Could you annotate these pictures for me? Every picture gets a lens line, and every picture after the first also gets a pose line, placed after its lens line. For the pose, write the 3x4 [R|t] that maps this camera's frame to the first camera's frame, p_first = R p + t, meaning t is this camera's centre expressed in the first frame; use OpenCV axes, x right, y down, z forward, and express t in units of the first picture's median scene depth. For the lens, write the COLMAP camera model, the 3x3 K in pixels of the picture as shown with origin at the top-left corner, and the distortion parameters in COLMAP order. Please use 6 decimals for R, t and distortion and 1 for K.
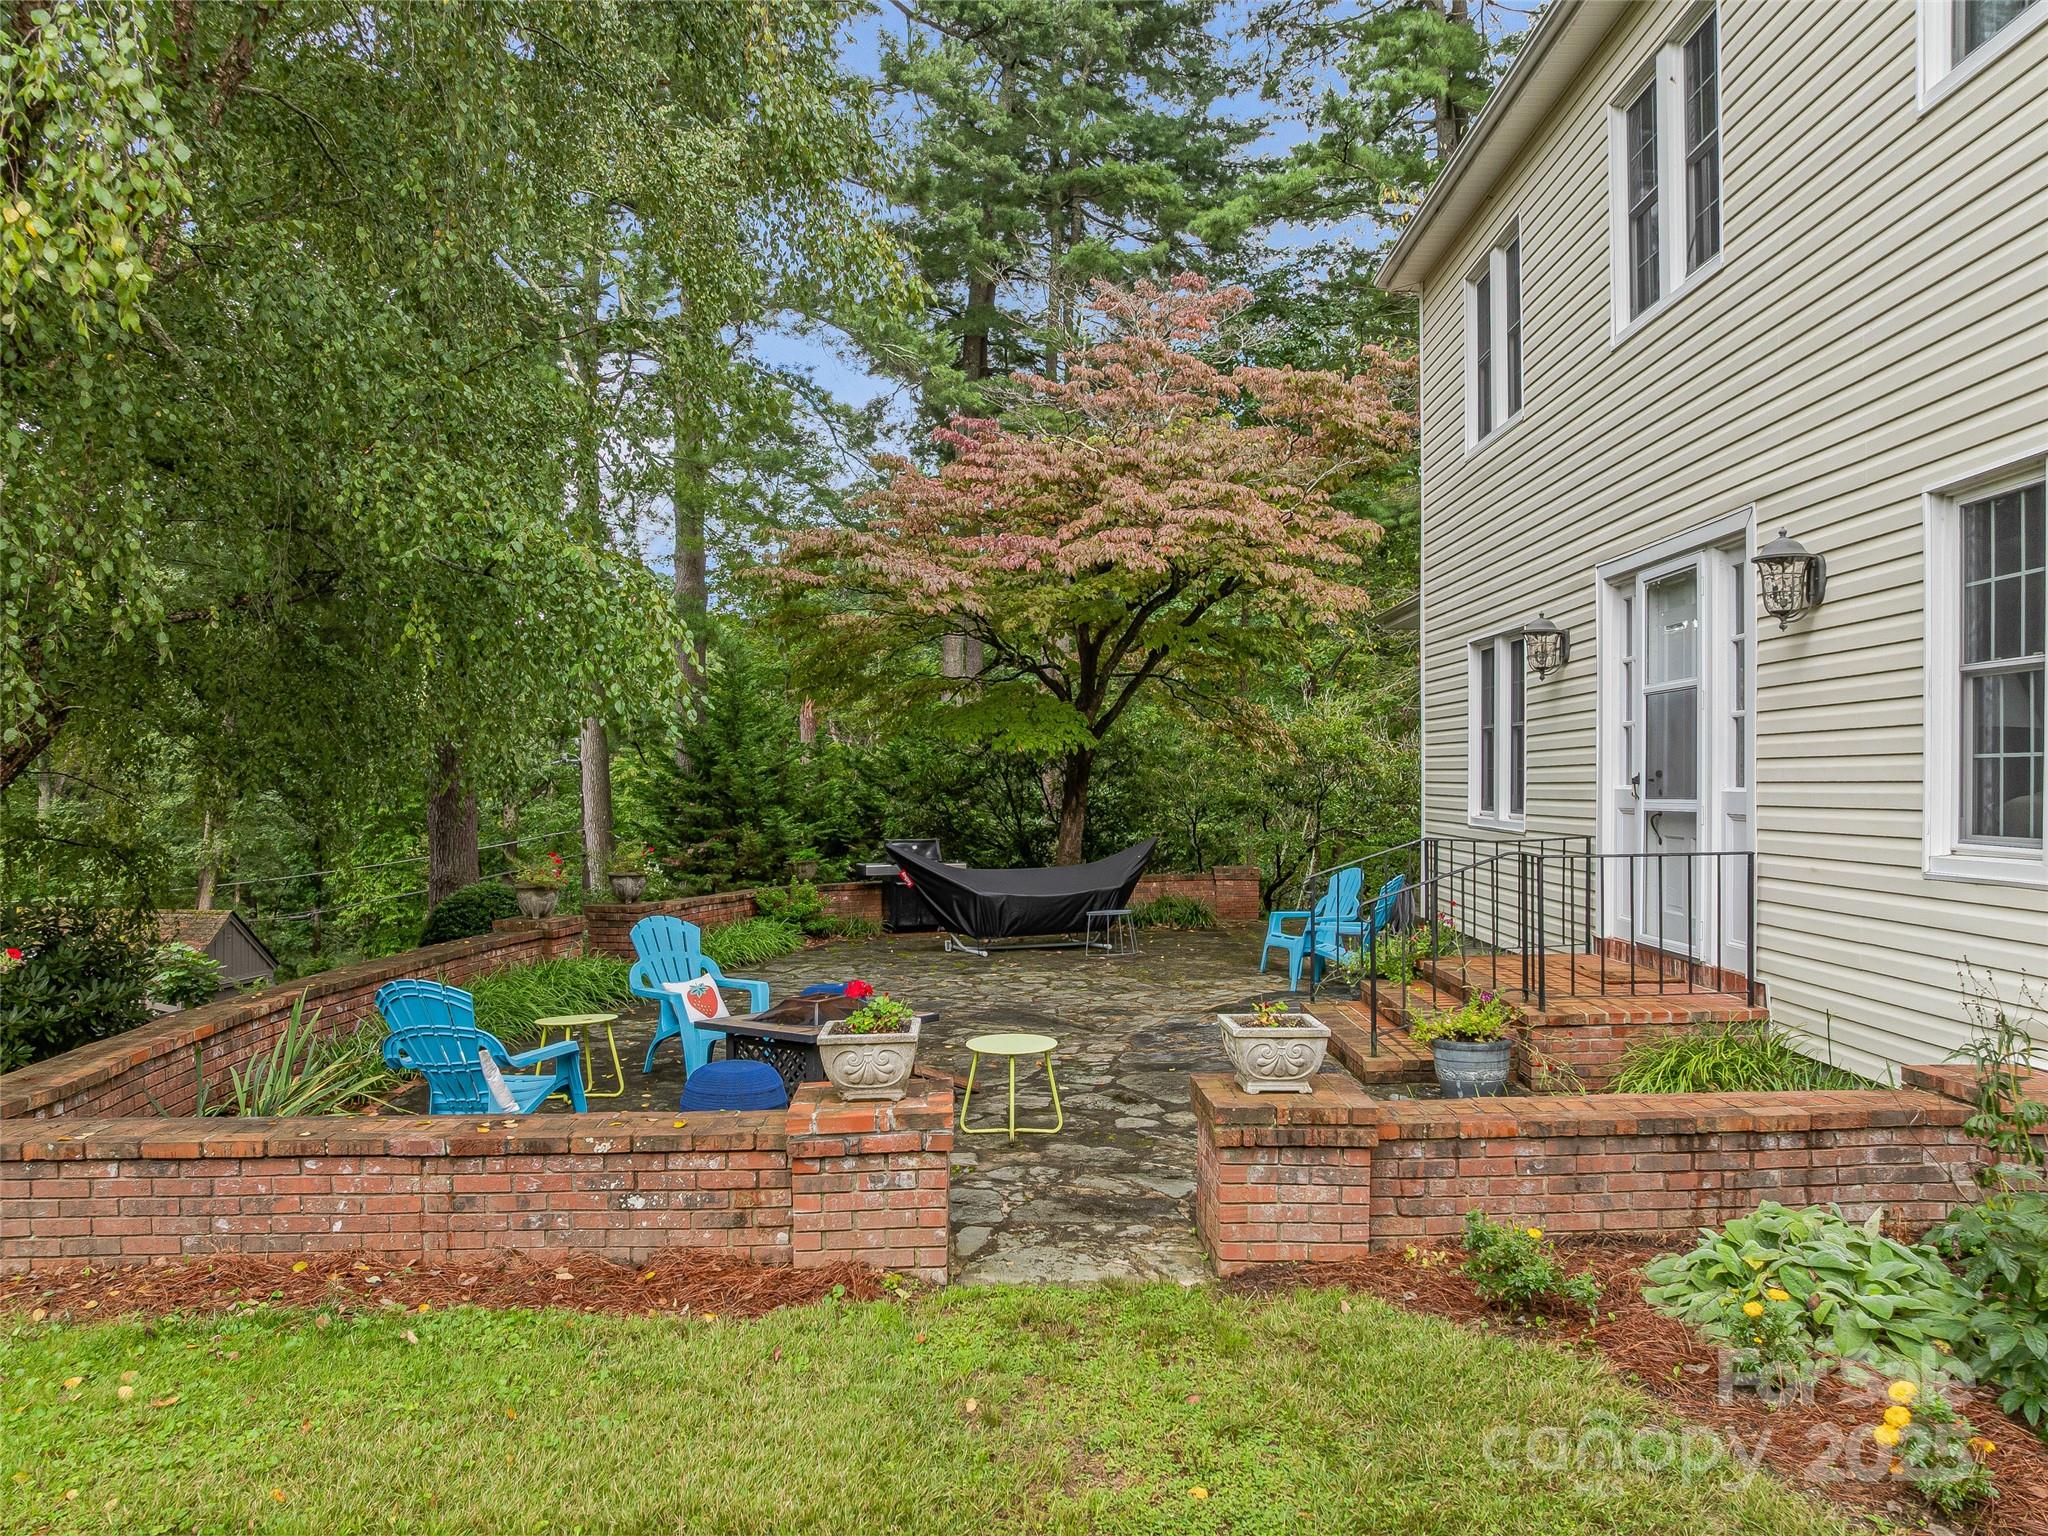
lens RADIAL K [[1426.8, 0, 1018.6], [0, 1426.8, 775.4], [0, 0, 1]] dist [-0.038259, -0.000571]
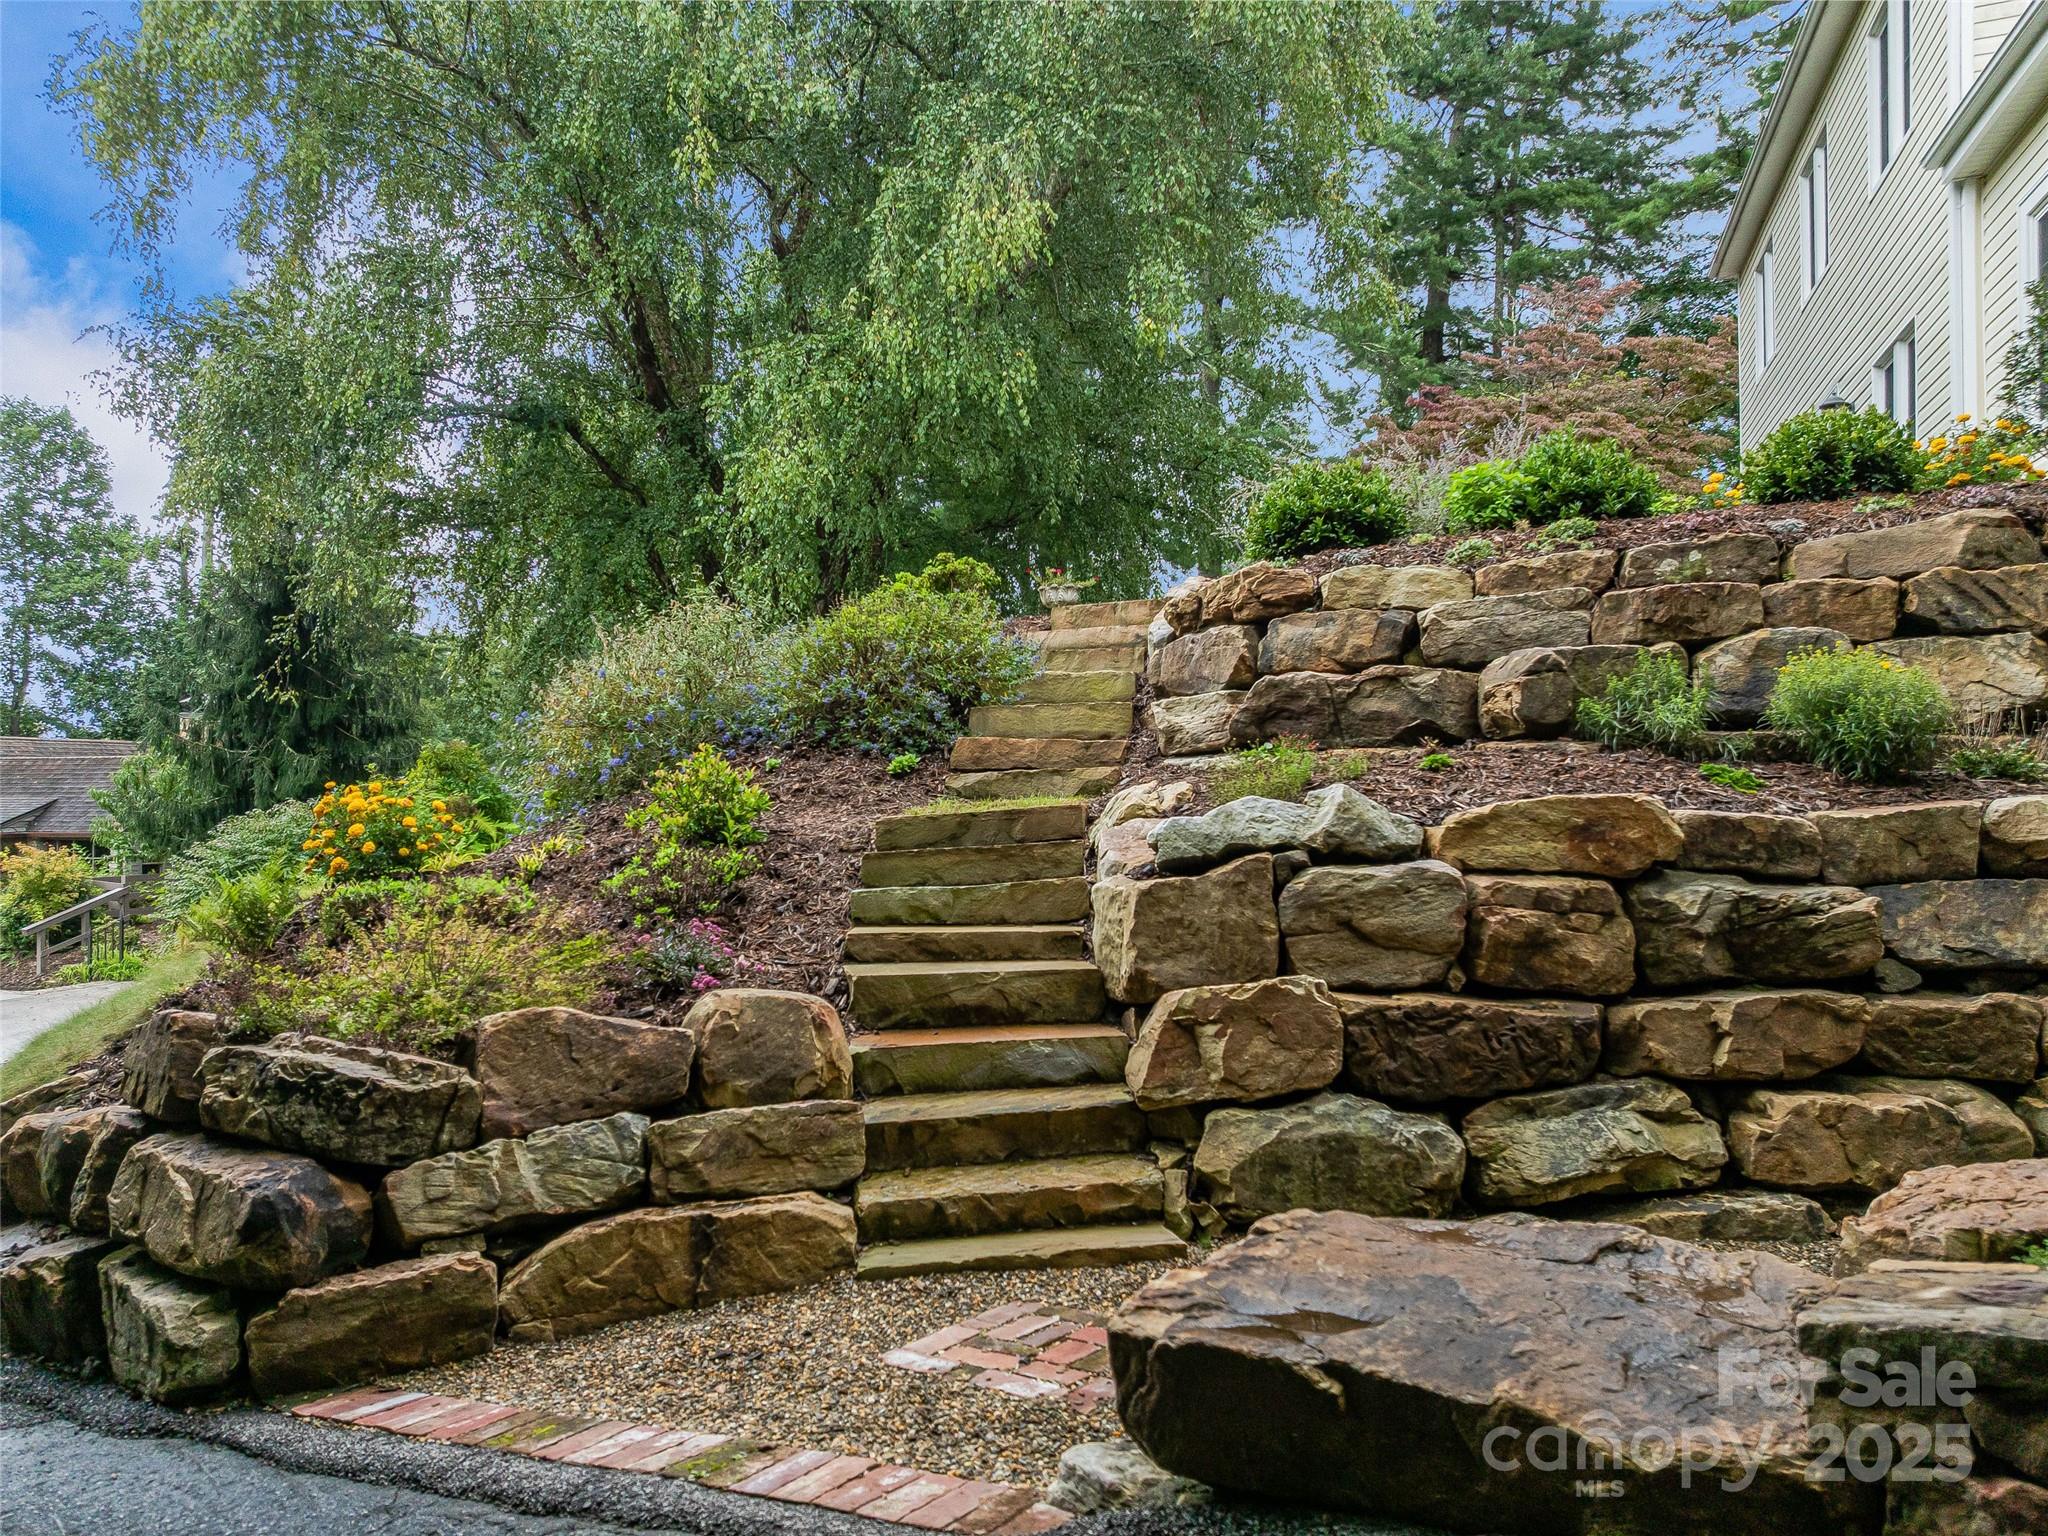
lens RADIAL K [[1426.8, 0, 1026.4], [0, 1426.8, 765.3], [0, 0, 1]] dist [-0.038259, -0.000571]
pose [[0.953702, -0.000243, -0.300754, 0.003062], [-0.003111, 0.999938, -0.010673, 0.079818], [0.300738, 0.011115, 0.953642, -0.265280]]
